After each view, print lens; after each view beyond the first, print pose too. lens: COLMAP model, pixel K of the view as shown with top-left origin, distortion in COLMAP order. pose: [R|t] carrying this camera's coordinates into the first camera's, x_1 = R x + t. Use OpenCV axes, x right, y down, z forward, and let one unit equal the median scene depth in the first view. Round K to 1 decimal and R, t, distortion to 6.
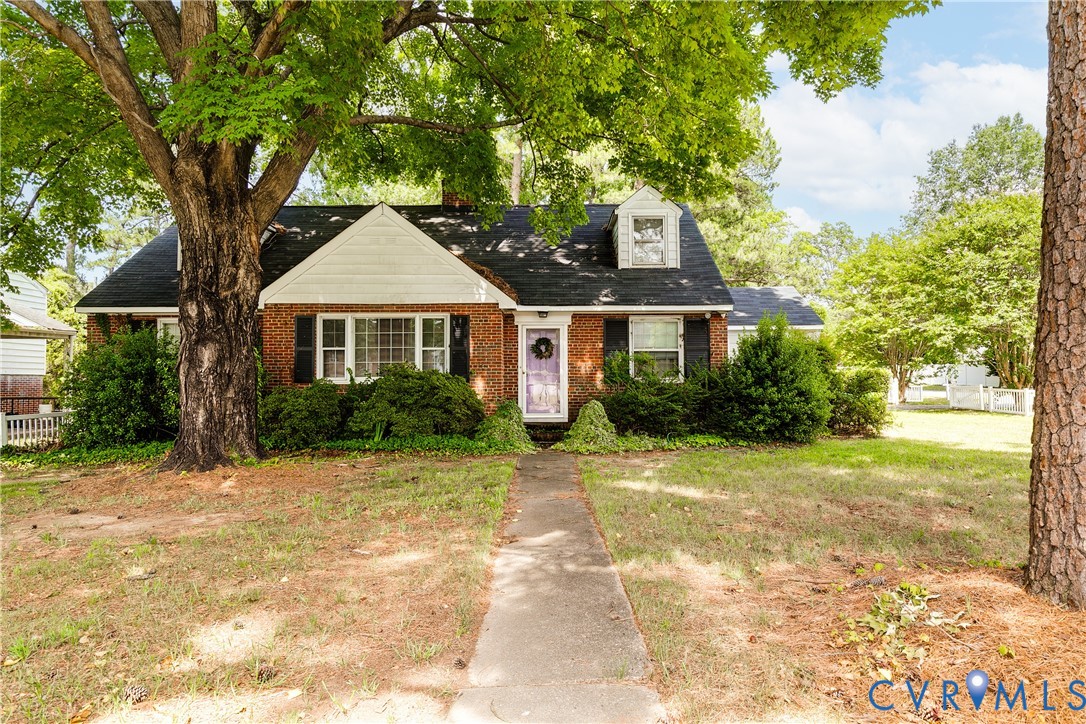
lens RADIAL K [[643.5, 0, 543.0], [0, 643.5, 362.0], [0, 0, 1]] dist [-0.005244, -0.001191]
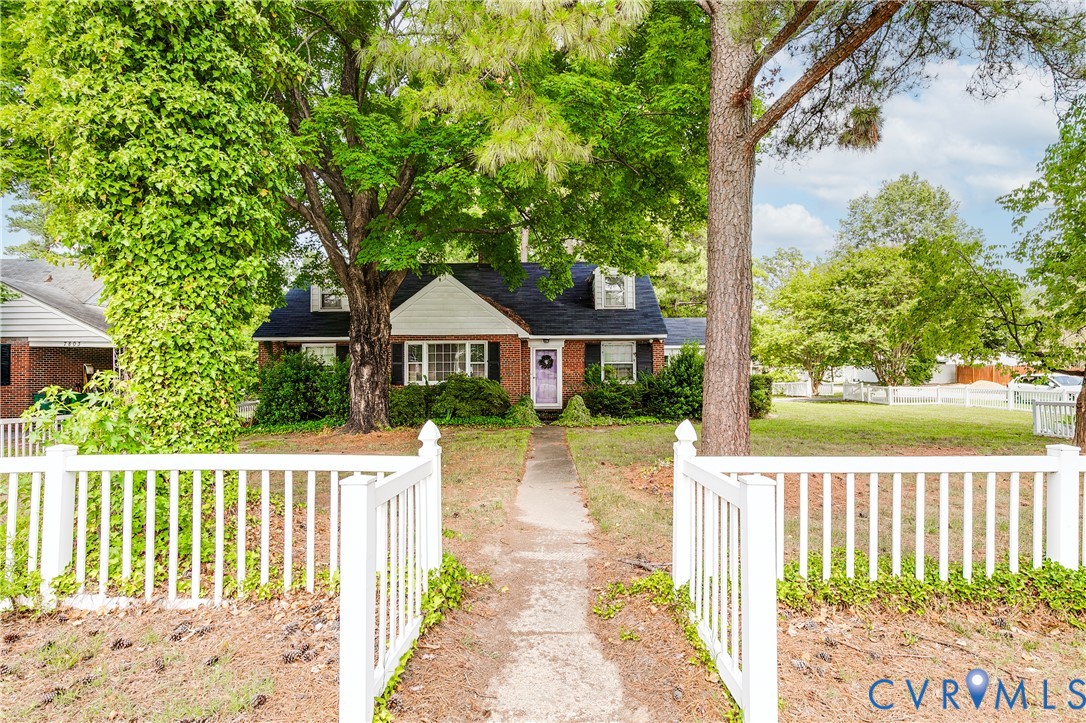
lens RADIAL K [[577.5, 0, 543.0], [0, 577.5, 361.5], [0, 0, 1]] dist [0.002642, 0.000325]
pose [[0.999963, -0.002362, -0.008243, 0.003841], [0.002388, 0.999992, 0.003157, -0.028492], [0.008236, -0.003177, 0.999961, -0.432016]]
